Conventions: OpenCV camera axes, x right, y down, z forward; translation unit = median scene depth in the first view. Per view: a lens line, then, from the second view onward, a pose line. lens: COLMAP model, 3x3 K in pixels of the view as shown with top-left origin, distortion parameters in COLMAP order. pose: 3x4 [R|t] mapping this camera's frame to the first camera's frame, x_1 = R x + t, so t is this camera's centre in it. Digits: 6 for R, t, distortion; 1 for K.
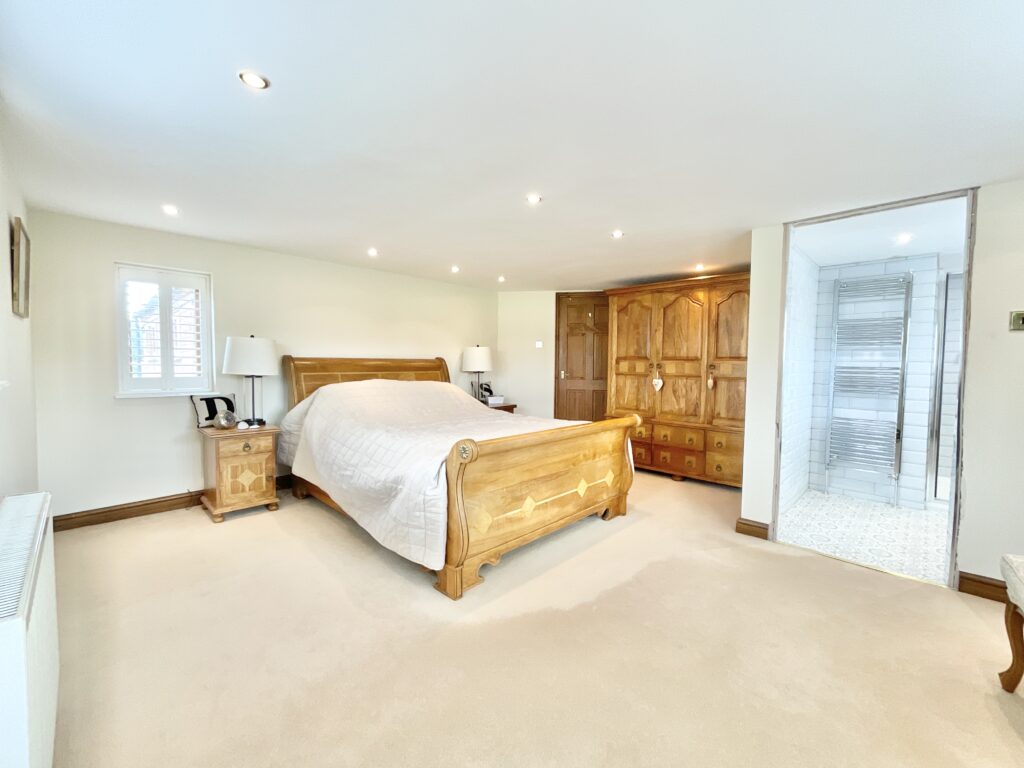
lens RADIAL K [[426.5, 0, 509.2], [0, 426.5, 387.3], [0, 0, 1]] dist [-0.002222, 0.000610]
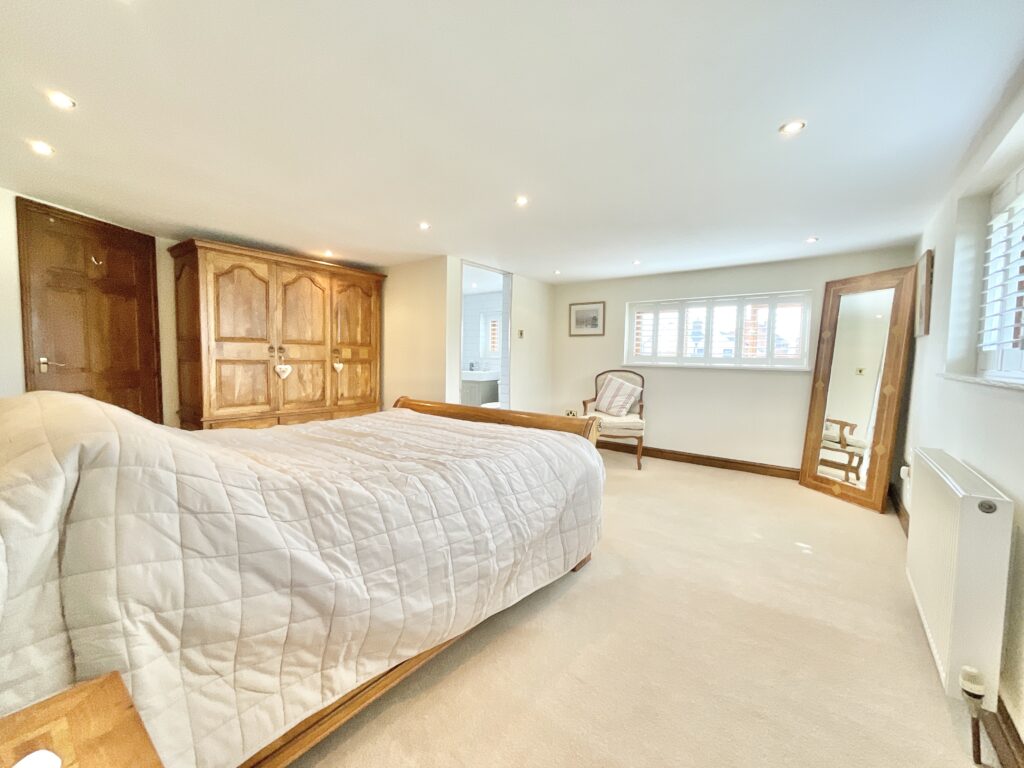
lens RADIAL K [[426.5, 0, 514.3], [0, 426.5, 381.3], [0, 0, 1]] dist [-0.002222, 0.000610]
pose [[-0.124926, -0.075874, 0.989261, -0.583046], [0.032544, 0.996222, 0.080517, -0.041182], [-0.991632, 0.042253, -0.121985, 0.638376]]
